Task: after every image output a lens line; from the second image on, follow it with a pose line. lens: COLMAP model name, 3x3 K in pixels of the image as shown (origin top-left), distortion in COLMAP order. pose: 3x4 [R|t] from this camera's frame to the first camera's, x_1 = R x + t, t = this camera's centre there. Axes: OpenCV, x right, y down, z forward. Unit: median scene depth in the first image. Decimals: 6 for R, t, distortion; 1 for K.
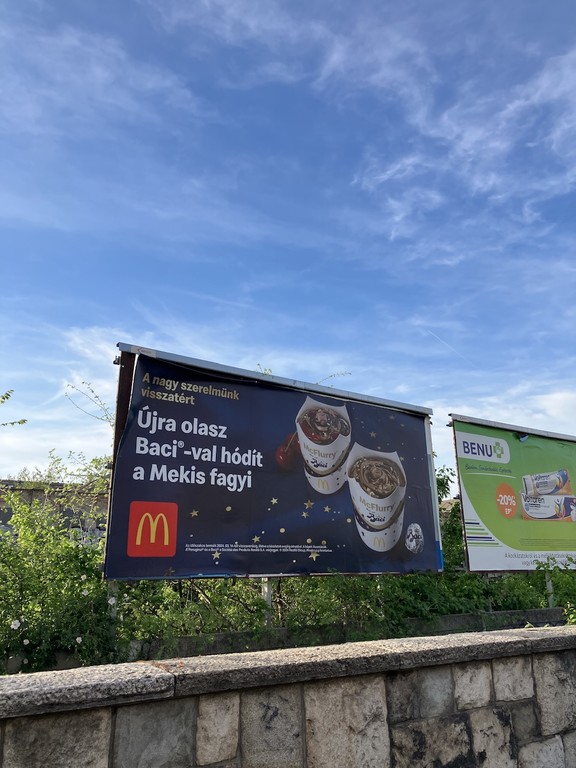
lens RADIAL K [[617.5, 0, 288.0], [0, 617.5, 384.0], [0, 0, 1]] dist [0.069243, -0.101440]
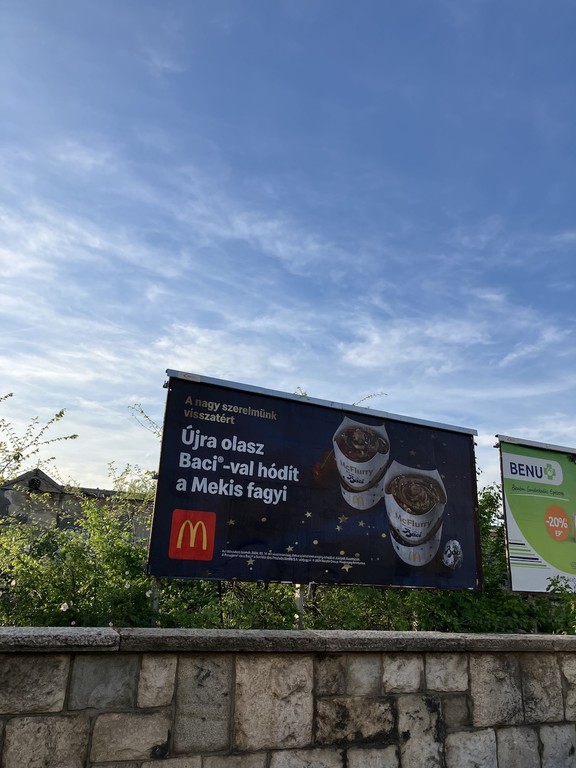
lens RADIAL K [[615.8, 0, 292.7], [0, 615.8, 381.6], [0, 0, 1]] dist [0.025904, -0.033971]
pose [[0.987513, -0.000926, -0.157534, 0.126072], [-0.004247, 0.999463, -0.032499, -0.007644], [0.157480, 0.032762, 0.986979, -0.079356]]
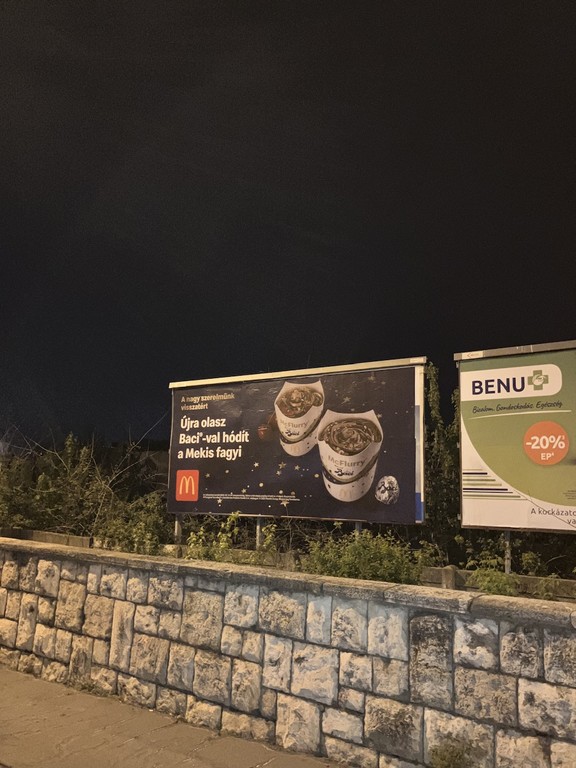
lens RADIAL K [[615.8, 0, 292.7], [0, 615.8, 381.6], [0, 0, 1]] dist [0.025904, -0.033971]
pose [[0.335128, -0.152278, -0.929785, 1.411531], [0.237846, 0.968563, -0.072901, 0.133311], [0.911657, -0.196714, 0.360812, 0.631090]]
